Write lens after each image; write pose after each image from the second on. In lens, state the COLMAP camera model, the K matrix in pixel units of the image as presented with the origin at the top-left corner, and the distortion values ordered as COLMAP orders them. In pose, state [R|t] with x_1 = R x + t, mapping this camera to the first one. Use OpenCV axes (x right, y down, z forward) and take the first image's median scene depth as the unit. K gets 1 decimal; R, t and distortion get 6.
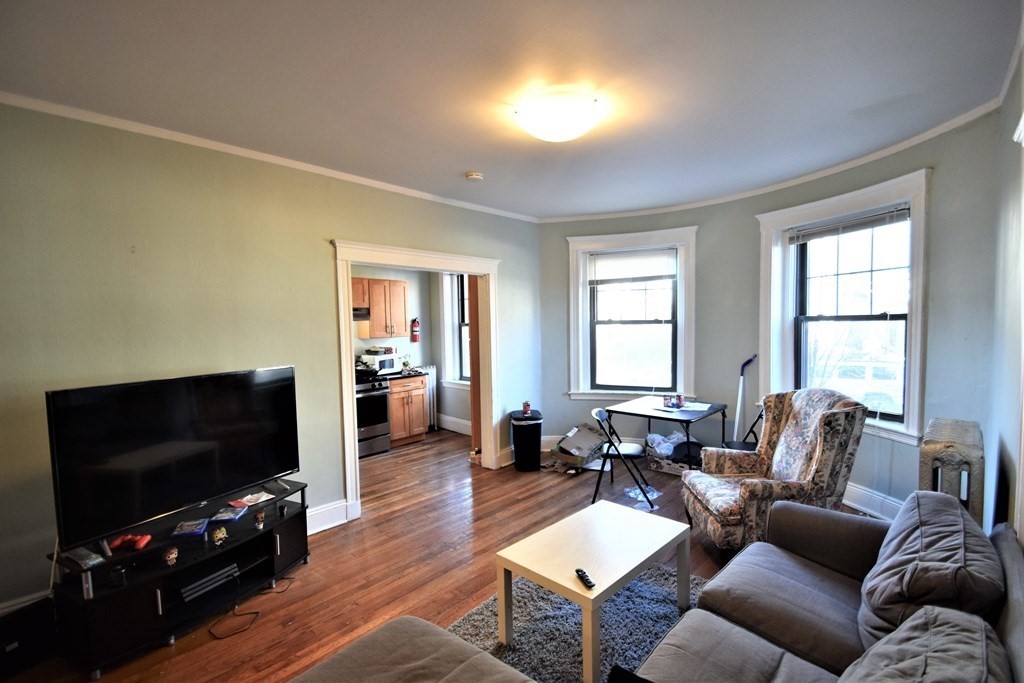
lens RADIAL K [[457.9, 0, 506.9], [0, 457.9, 342.8], [0, 0, 1]] dist [-0.001990, -0.000268]
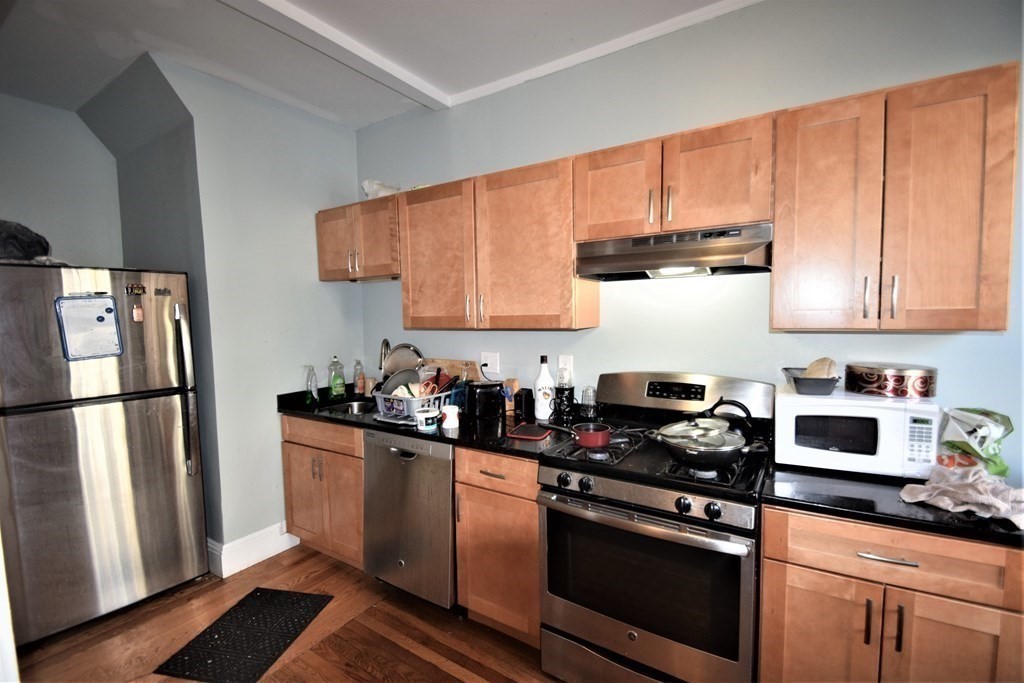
lens RADIAL K [[457.9, 0, 506.9], [0, 457.9, 342.8], [0, 0, 1]] dist [-0.001990, -0.000268]
pose [[0.155594, 0.073066, -0.985115, -0.035070], [-0.014430, 0.997322, 0.071693, -0.021846], [0.987716, 0.003061, 0.156231, 0.763180]]
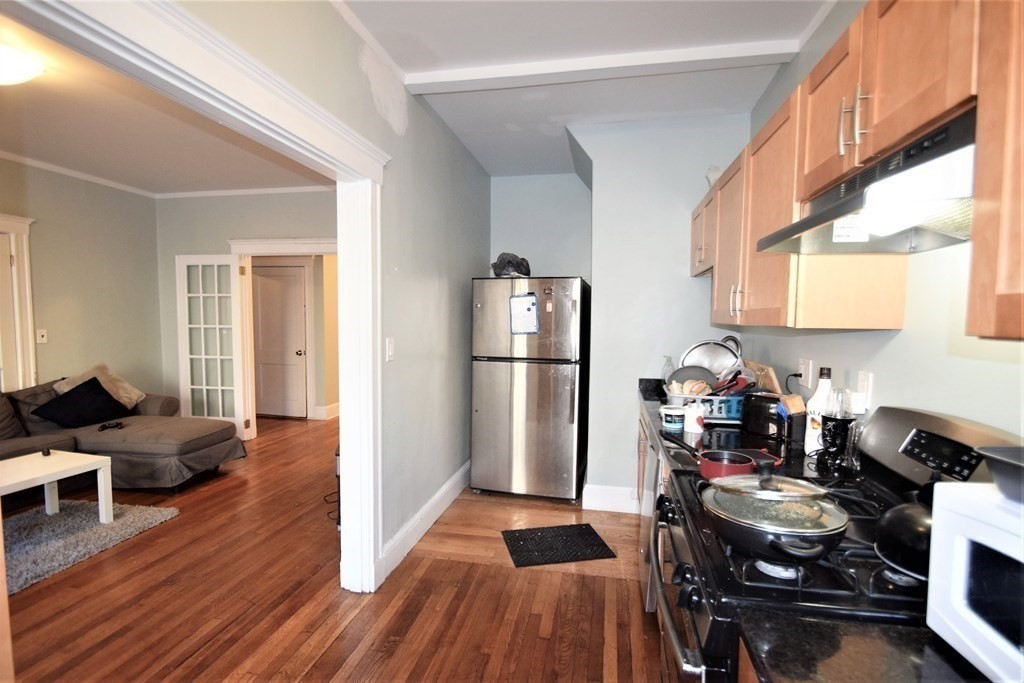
lens RADIAL K [[457.9, 0, 506.9], [0, 457.9, 342.8], [0, 0, 1]] dist [-0.001990, -0.000268]
pose [[-0.833734, 0.034139, -0.551110, -0.114880], [-0.018734, 0.995763, 0.090026, -0.019173], [0.551848, 0.085382, -0.829562, 1.010051]]
